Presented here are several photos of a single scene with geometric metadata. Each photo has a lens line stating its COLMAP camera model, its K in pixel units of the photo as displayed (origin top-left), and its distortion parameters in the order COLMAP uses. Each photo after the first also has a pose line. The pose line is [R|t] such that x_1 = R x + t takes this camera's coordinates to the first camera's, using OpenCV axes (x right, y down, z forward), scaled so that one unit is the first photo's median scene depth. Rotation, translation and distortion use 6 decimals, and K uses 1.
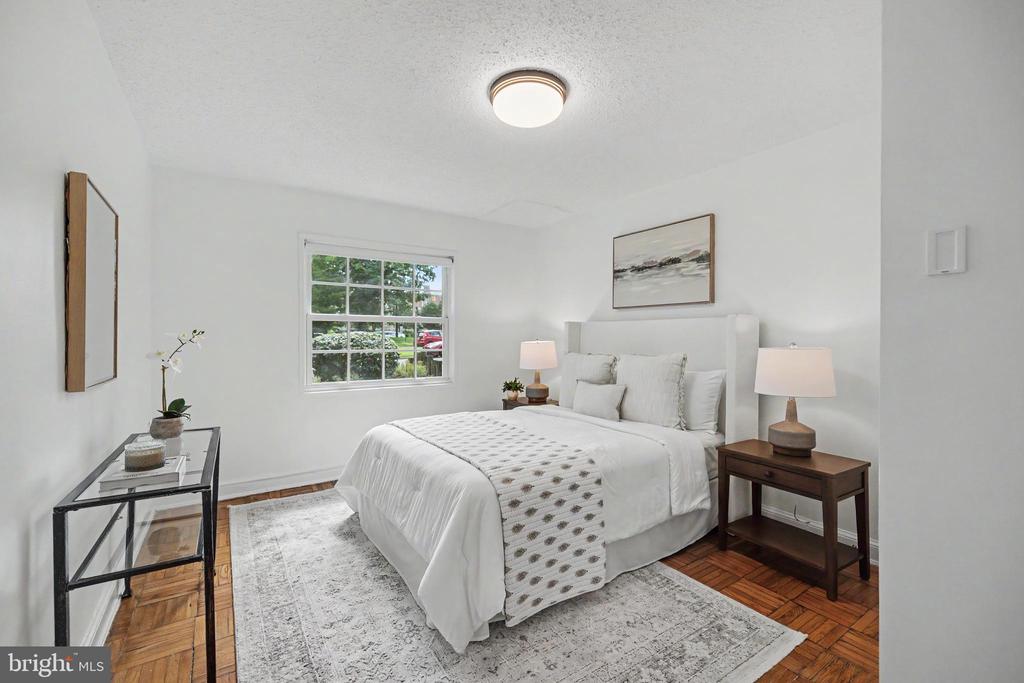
lens RADIAL K [[442.6, 0, 507.2], [0, 442.6, 335.4], [0, 0, 1]] dist [0.001477, 0.000096]
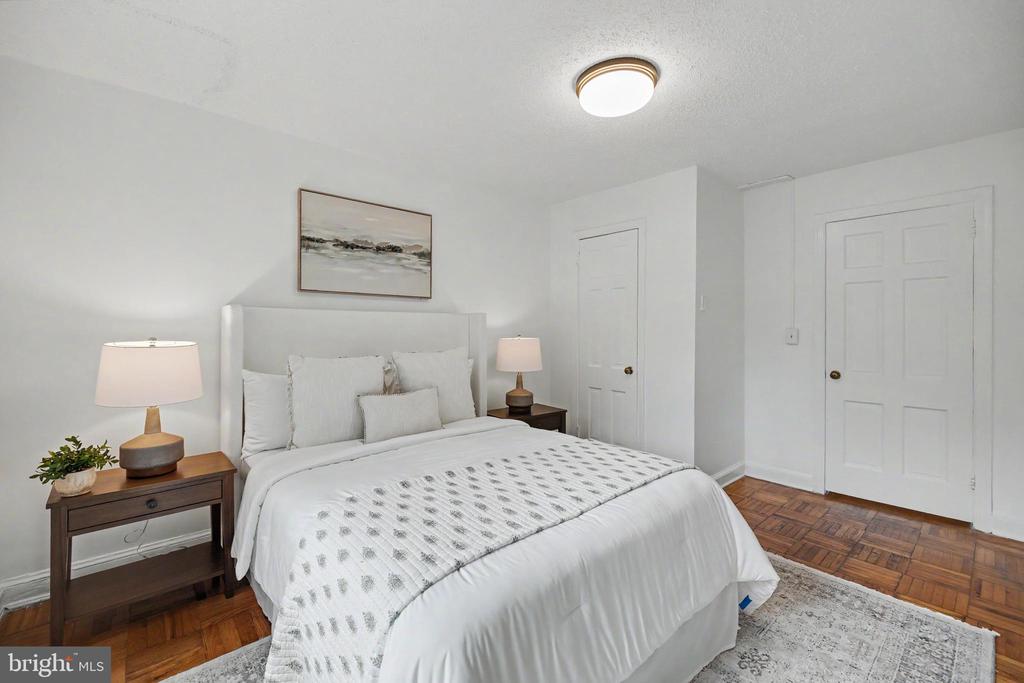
lens RADIAL K [[436.2, 0, 513.3], [0, 436.2, 330.9], [0, 0, 1]] dist [-0.000087, 0.000345]
pose [[-0.169435, 0.002282, 0.985539, -0.535940], [0.007689, 0.999970, -0.000993, 0.005282], [-0.985511, 0.007409, -0.169447, 0.870569]]
